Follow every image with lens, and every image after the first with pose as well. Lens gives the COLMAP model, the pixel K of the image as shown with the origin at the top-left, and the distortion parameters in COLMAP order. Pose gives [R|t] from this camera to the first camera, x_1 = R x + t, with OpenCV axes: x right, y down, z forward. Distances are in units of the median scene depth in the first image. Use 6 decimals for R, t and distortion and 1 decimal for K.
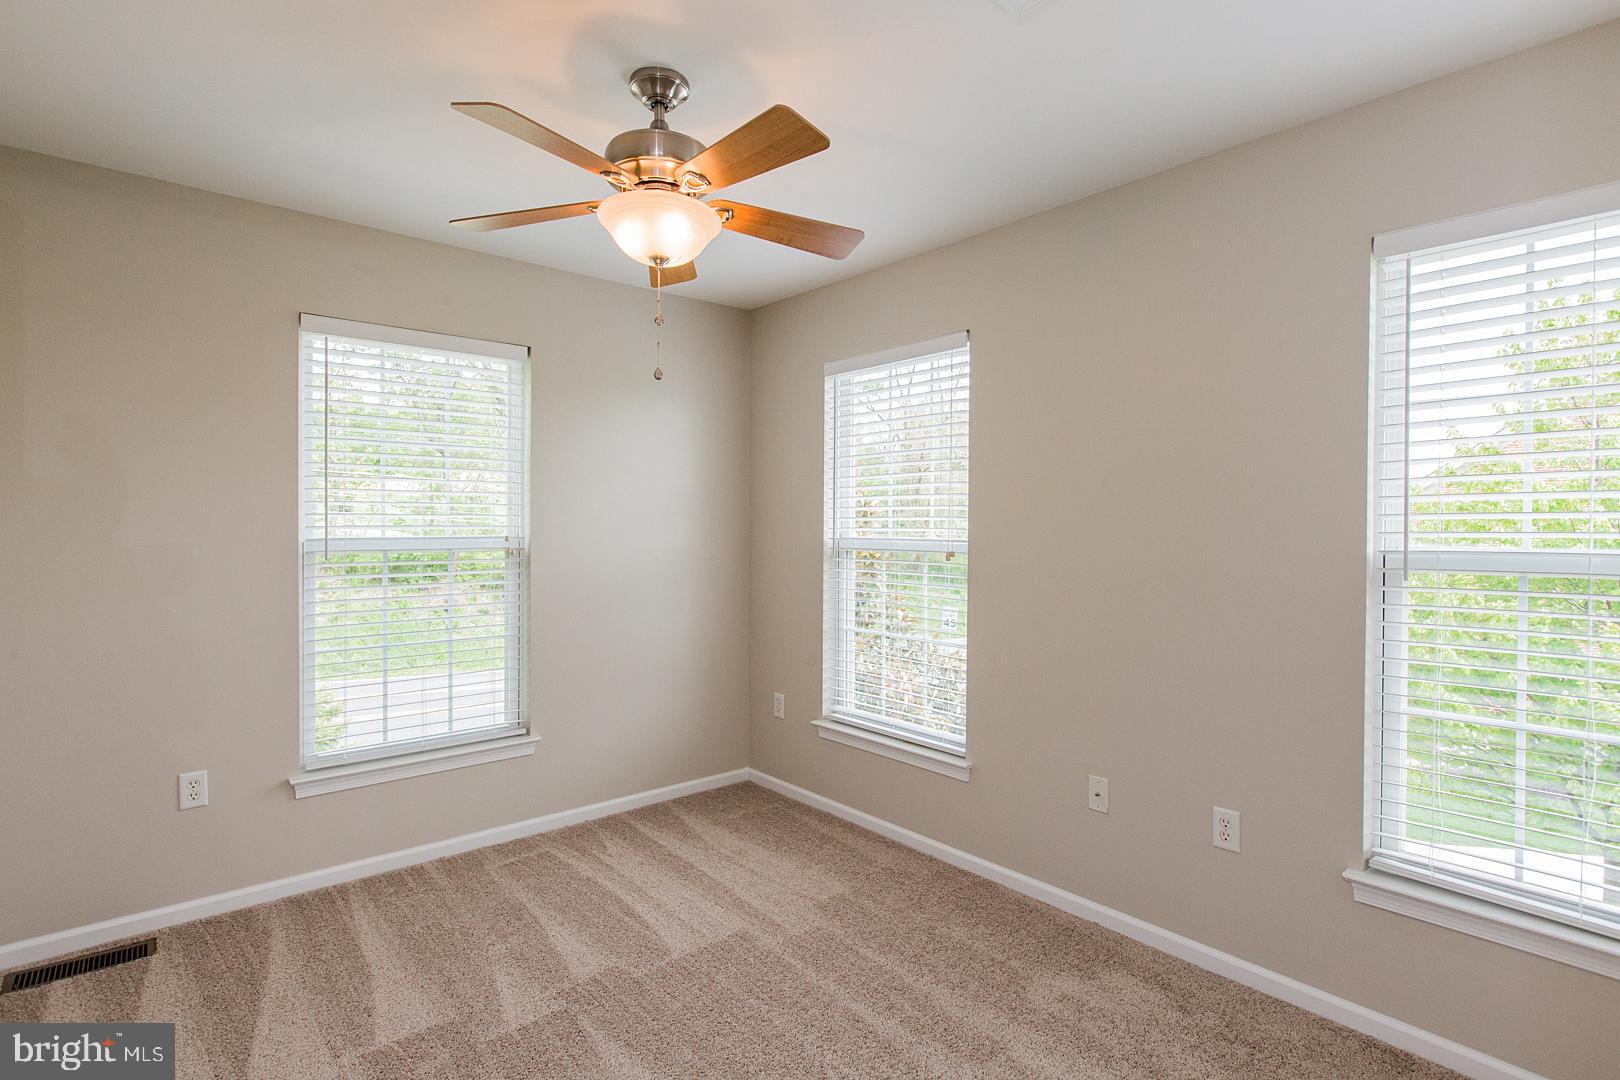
lens RADIAL K [[805.0, 0, 809.2], [0, 805.0, 535.3], [0, 0, 1]] dist [0.000644, -0.001362]
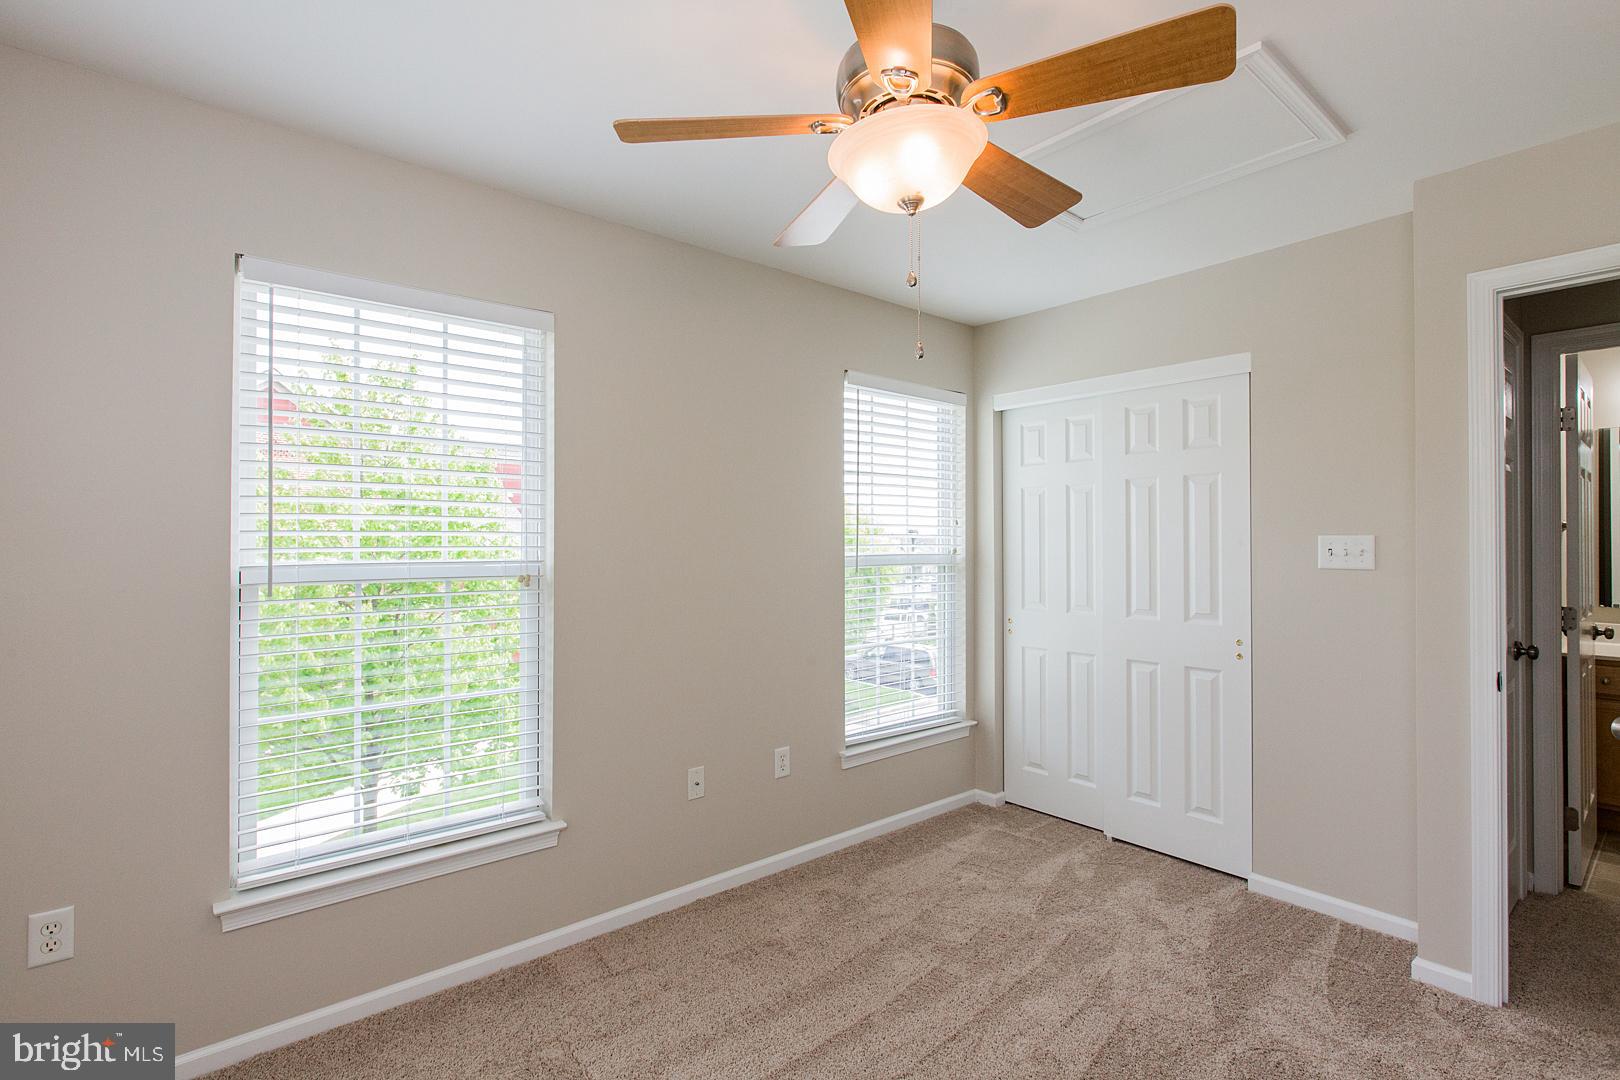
lens RADIAL K [[771.1, 0, 810.7], [0, 771.1, 535.4], [0, 0, 1]] dist [0.002276, -0.000197]
pose [[0.000684, 0.005012, 0.999987, -0.269887], [0.015654, 0.999865, -0.005022, -0.004872], [-0.999877, 0.015657, 0.000605, 0.318687]]
